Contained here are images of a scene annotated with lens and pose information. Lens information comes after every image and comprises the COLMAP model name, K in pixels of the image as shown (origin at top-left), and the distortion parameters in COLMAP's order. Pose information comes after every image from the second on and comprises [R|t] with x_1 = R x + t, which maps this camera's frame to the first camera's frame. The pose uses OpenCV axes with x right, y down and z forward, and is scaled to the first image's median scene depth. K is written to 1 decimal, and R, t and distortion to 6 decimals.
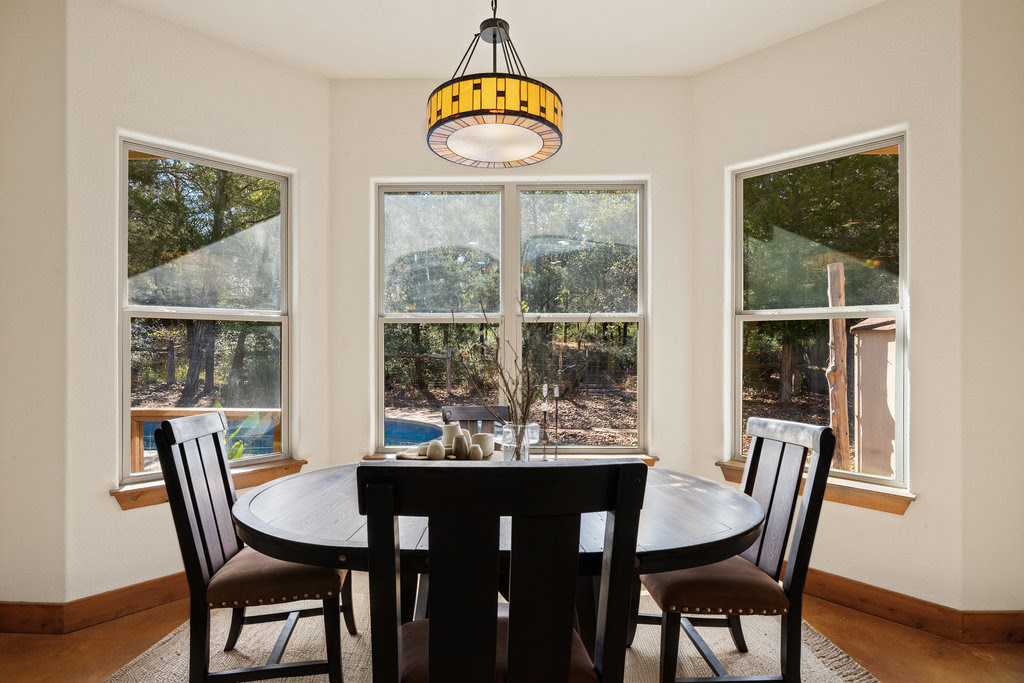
lens RADIAL K [[490.4, 0, 516.8], [0, 490.4, 340.8], [0, 0, 1]] dist [0.004209, -0.001893]
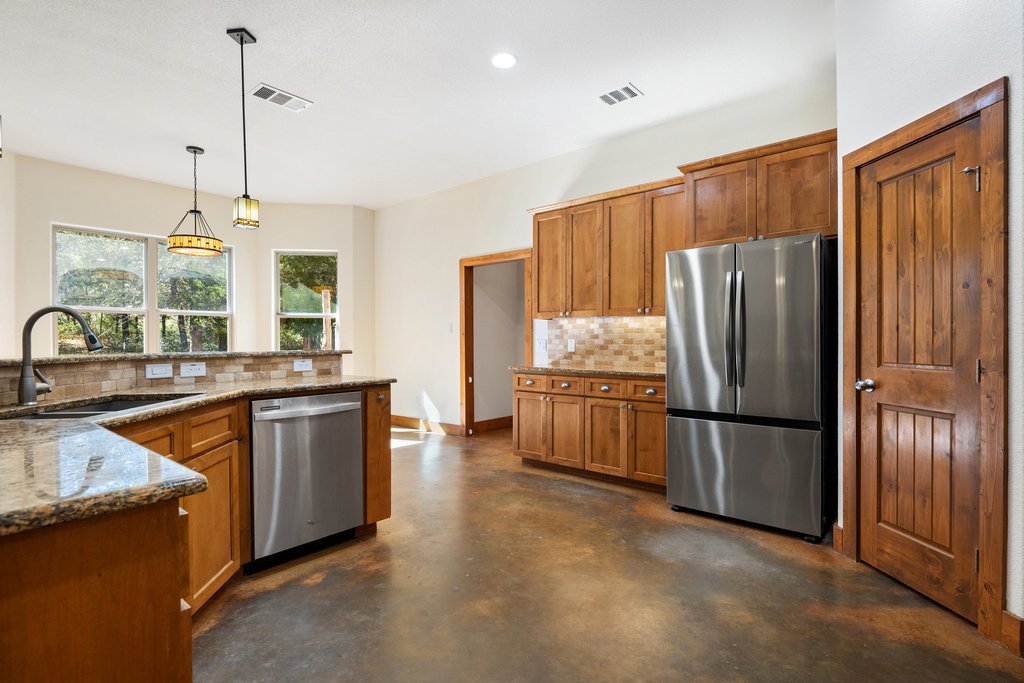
lens RADIAL K [[490.4, 0, 510.6], [0, 490.4, 342.9], [0, 0, 1]] dist [0.004209, -0.001893]
pose [[0.635648, -0.006774, 0.771949, -0.574878], [0.005959, 0.999975, 0.003869, 0.069932], [-0.771956, 0.002141, 0.635672, -1.181826]]
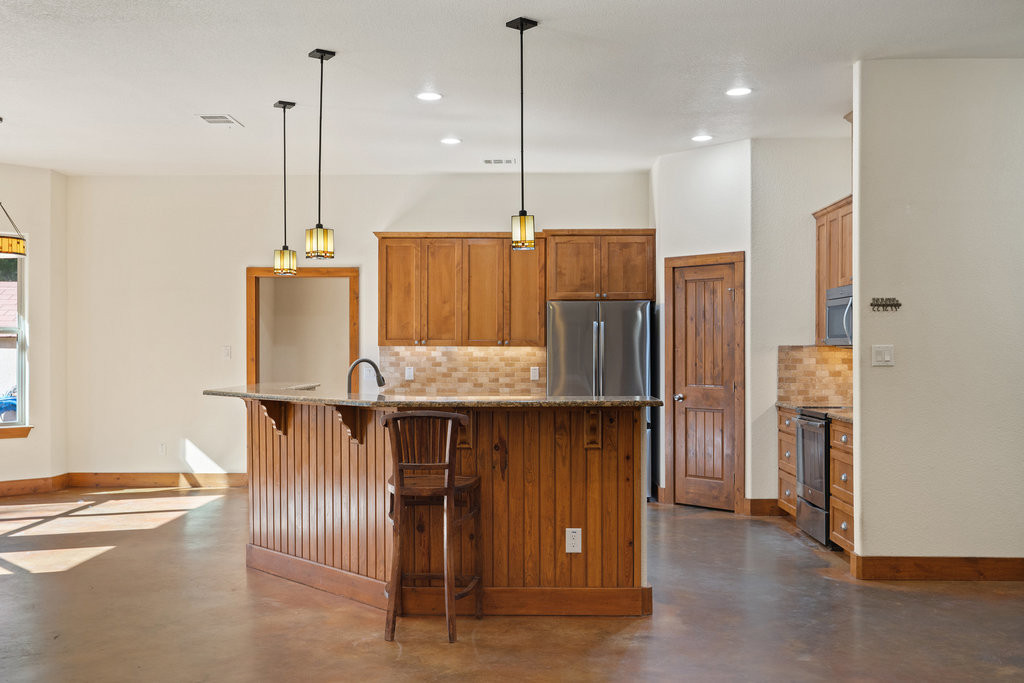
lens RADIAL K [[996.5, 0, 517.4], [0, 996.5, 342.8], [0, 0, 1]] dist [0.083053, 0.000000]
pose [[0.007576, 0.003950, 0.999963, -2.302790], [0.002924, 0.999988, -0.003972, 0.005430], [-0.999967, 0.002954, 0.007564, -0.708130]]
